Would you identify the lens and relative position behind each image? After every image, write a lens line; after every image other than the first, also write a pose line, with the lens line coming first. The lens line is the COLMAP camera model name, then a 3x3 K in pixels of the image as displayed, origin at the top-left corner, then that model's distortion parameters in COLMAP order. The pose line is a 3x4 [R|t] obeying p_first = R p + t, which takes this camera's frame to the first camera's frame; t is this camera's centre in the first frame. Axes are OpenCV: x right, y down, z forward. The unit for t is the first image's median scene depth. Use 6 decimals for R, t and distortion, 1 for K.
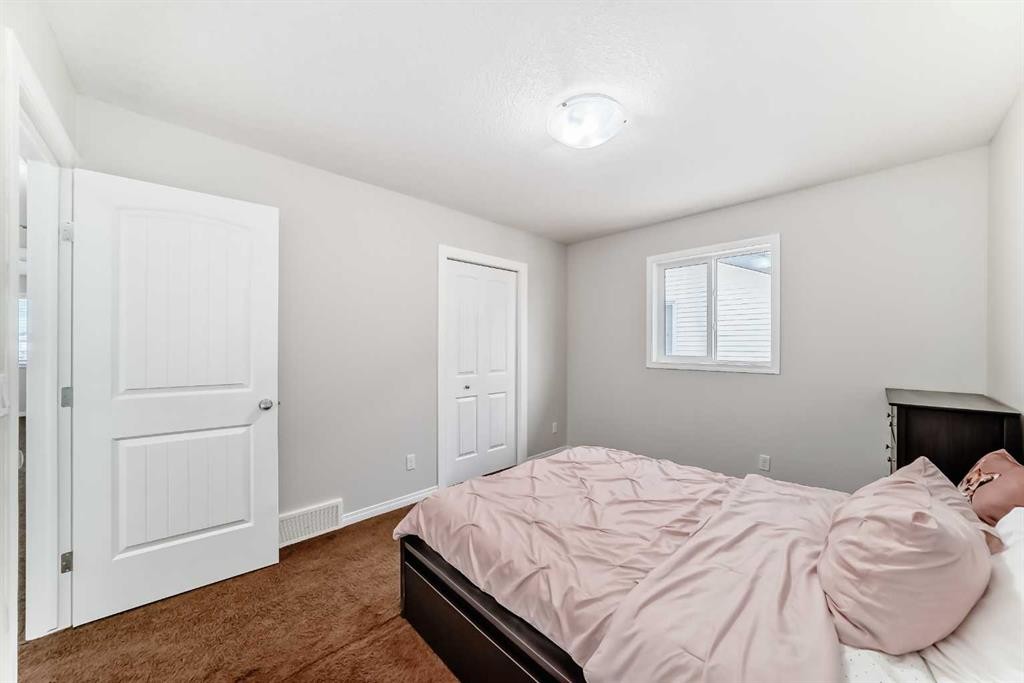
lens RADIAL K [[363.5, 0, 518.0], [0, 363.5, 343.9], [0, 0, 1]] dist [-0.000987, -0.000039]
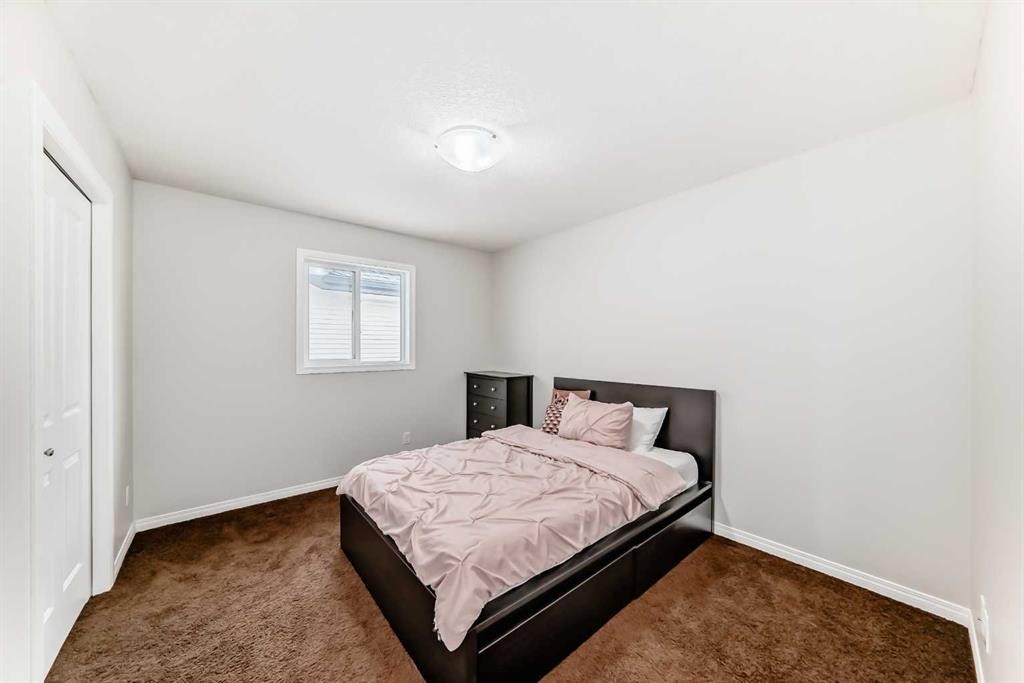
lens RADIAL K [[363.5, 0, 517.9], [0, 363.5, 347.6], [0, 0, 1]] dist [-0.000987, -0.000039]
pose [[0.050523, 0.000734, 0.998723, -0.876361], [-0.003311, 0.999994, -0.000567, -0.000500], [-0.998717, -0.003278, 0.050525, 0.761128]]
